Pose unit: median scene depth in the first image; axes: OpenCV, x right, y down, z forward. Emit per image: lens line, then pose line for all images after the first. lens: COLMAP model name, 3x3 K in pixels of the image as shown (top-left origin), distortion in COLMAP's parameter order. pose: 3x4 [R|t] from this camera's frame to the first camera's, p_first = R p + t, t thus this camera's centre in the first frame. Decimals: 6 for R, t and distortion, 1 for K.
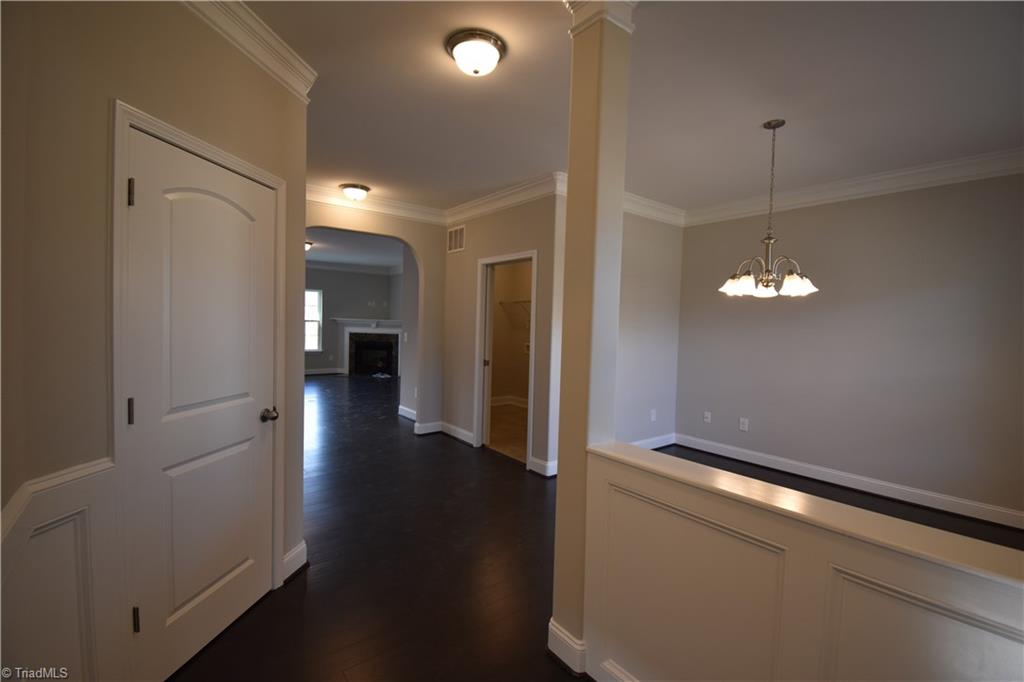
lens RADIAL K [[452.6, 0, 518.0], [0, 452.6, 339.3], [0, 0, 1]] dist [0.021600, -0.027115]
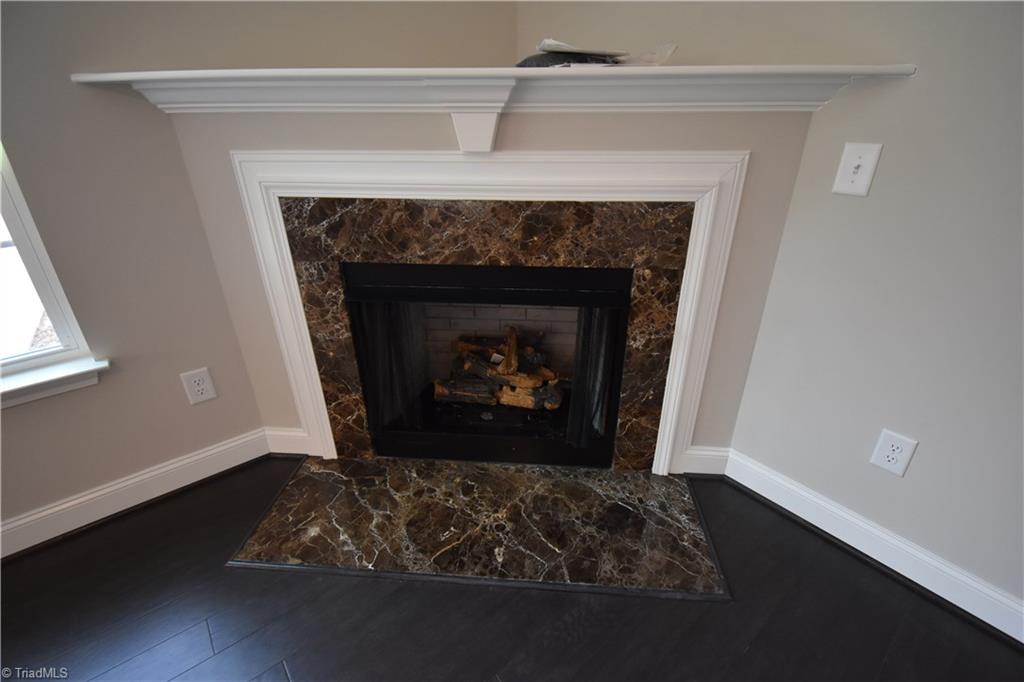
lens RADIAL K [[452.6, 0, 518.0], [0, 452.6, 339.3], [0, 0, 1]] dist [0.021600, -0.027115]
pose [[0.999641, -0.024417, -0.011012, -0.306285], [0.026785, 0.913504, 0.405948, -0.028322], [0.000147, -0.406097, 0.913830, 0.871238]]
